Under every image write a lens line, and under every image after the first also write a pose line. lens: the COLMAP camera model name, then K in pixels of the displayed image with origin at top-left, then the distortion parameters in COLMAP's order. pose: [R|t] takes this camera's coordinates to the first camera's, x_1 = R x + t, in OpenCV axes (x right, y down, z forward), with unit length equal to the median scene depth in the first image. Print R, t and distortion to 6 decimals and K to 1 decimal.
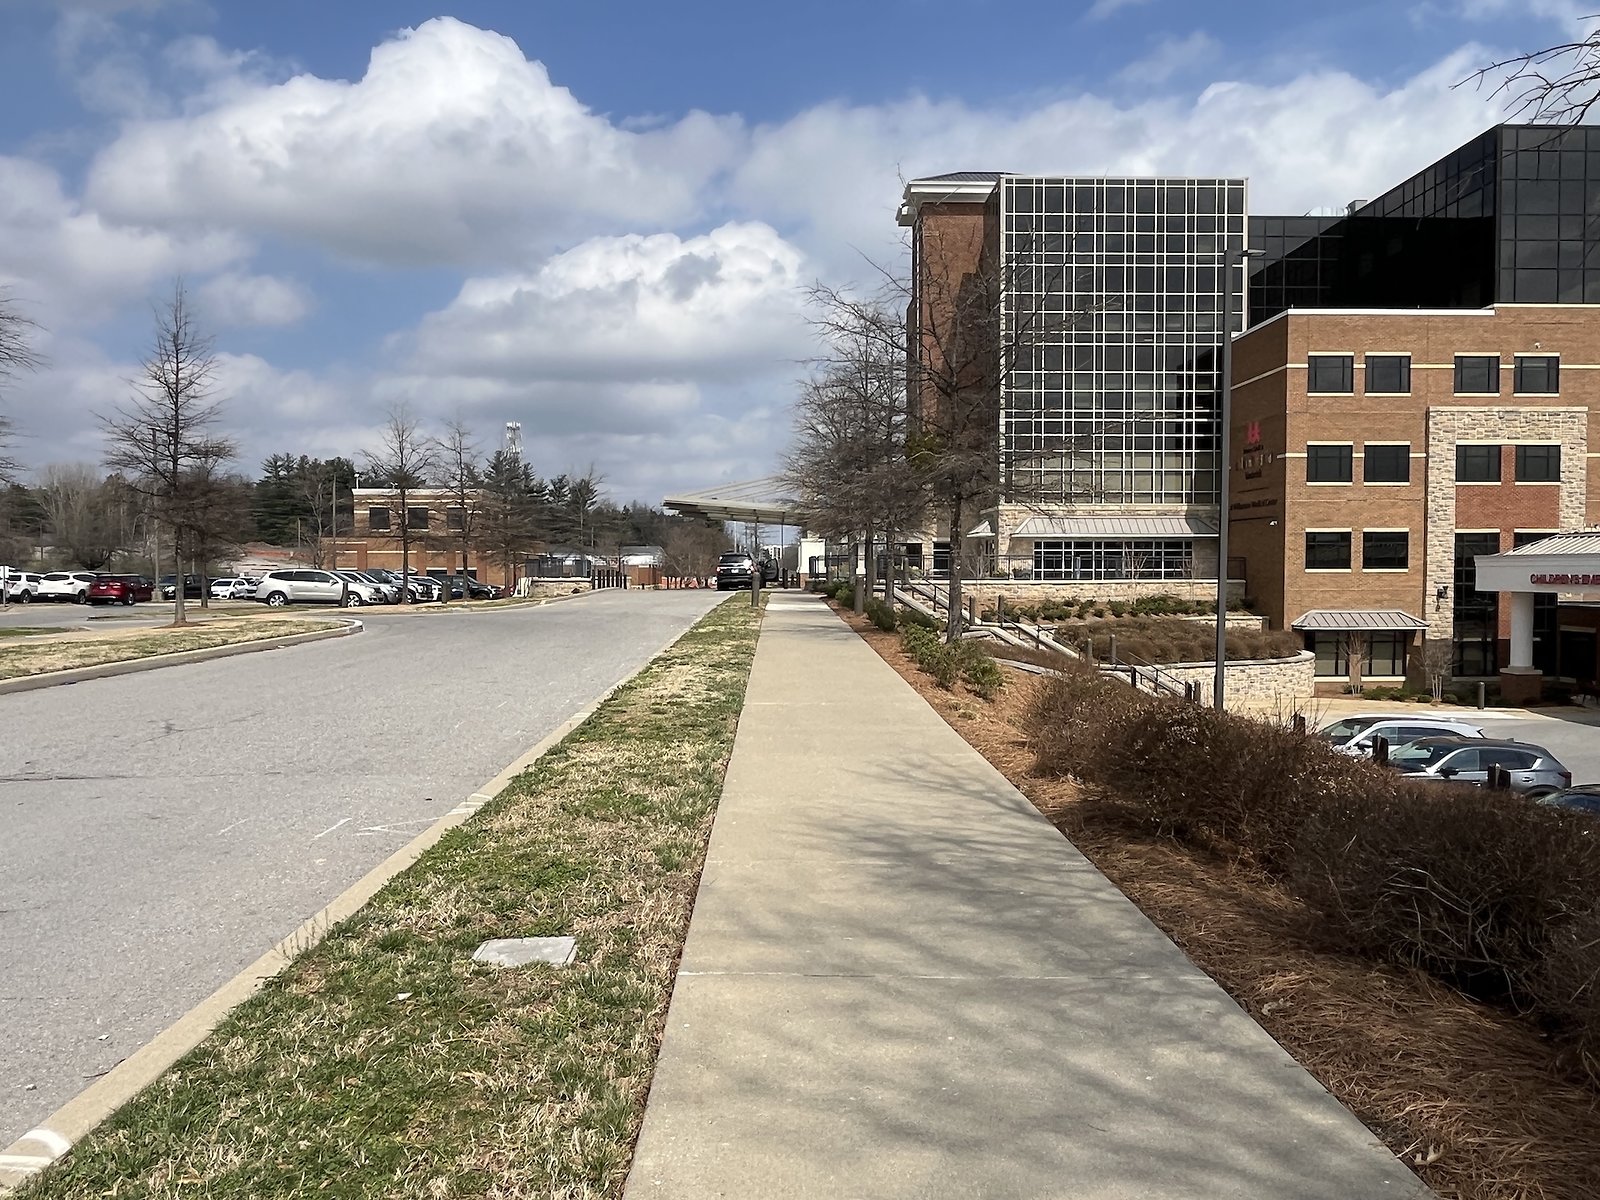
lens RADIAL K [[1180.8, 0, 800.0], [0, 1180.8, 600.0], [0, 0, 1]] dist [-0.005275, -0.004416]
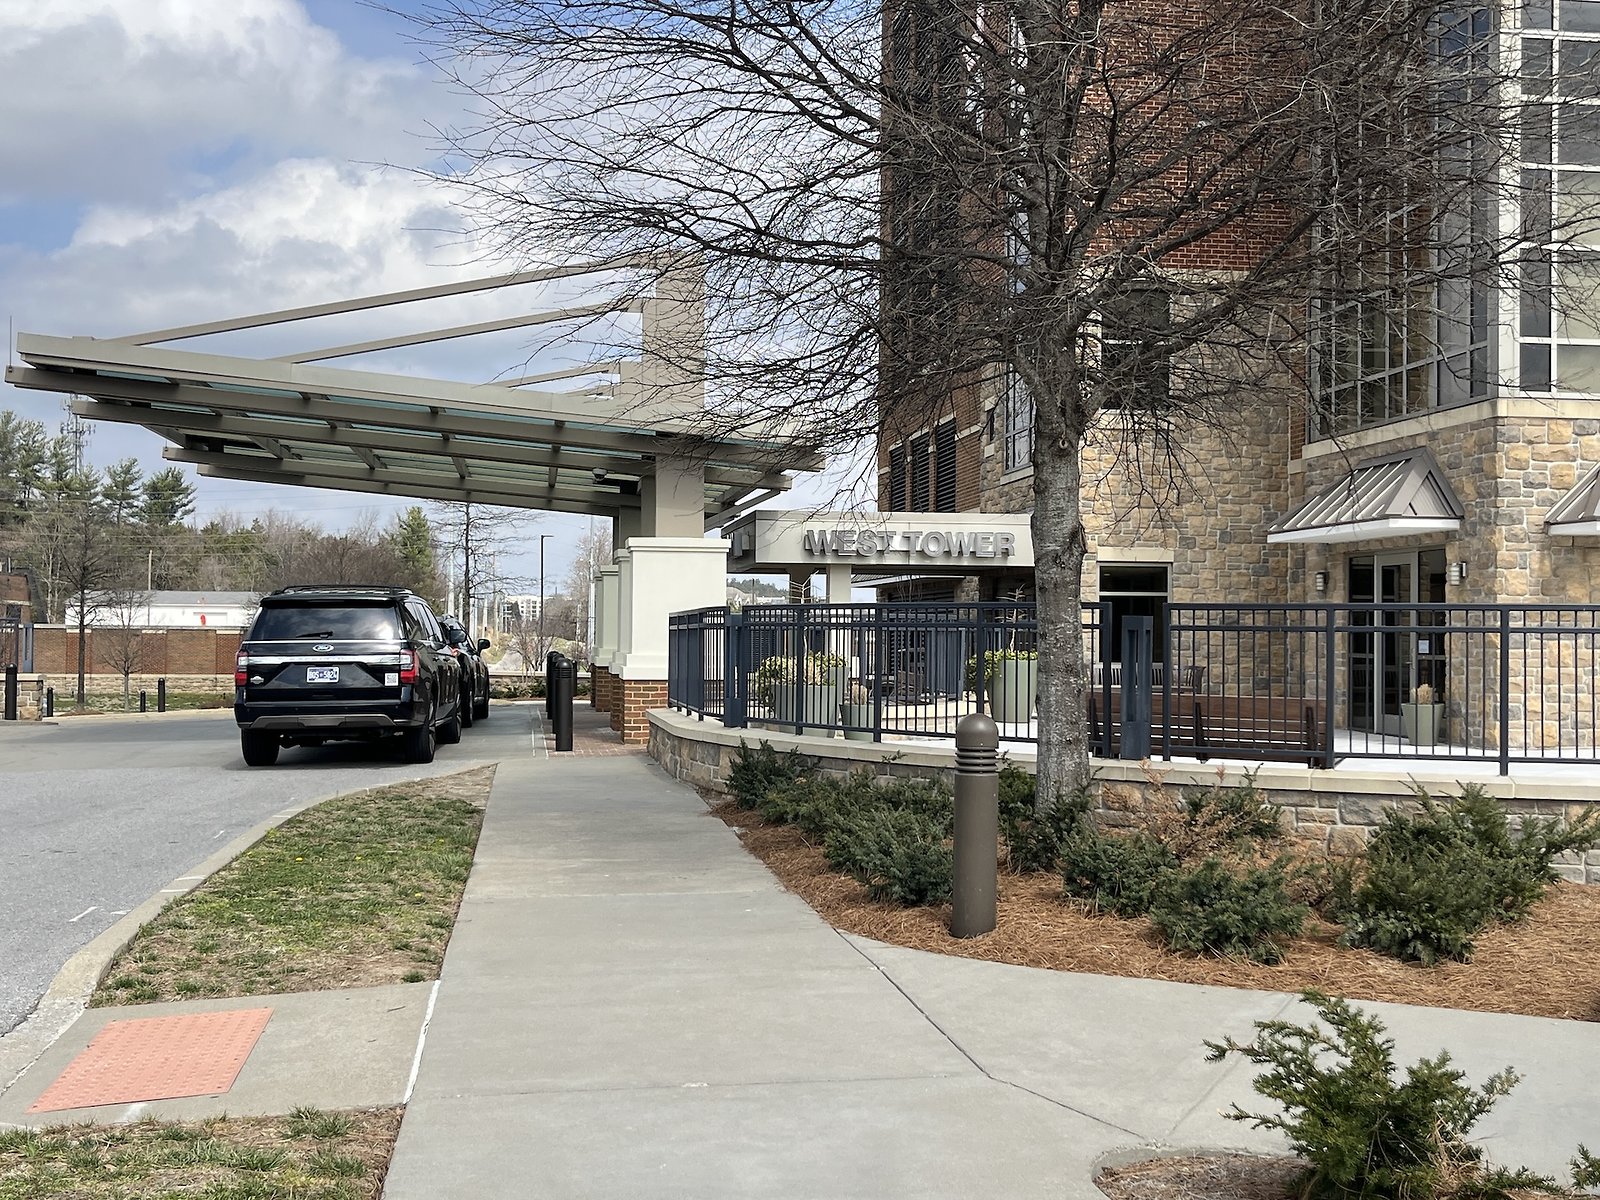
lens RADIAL K [[1747.7, 0, 799.8], [0, 1747.7, 625.9], [0, 0, 1]] dist [0.091767, -0.271392]
pose [[0.991258, 0.010300, 0.131532, -0.012102], [-0.006093, 0.999458, -0.032341, -0.023560], [-0.131794, 0.031257, 0.990784, 0.676682]]
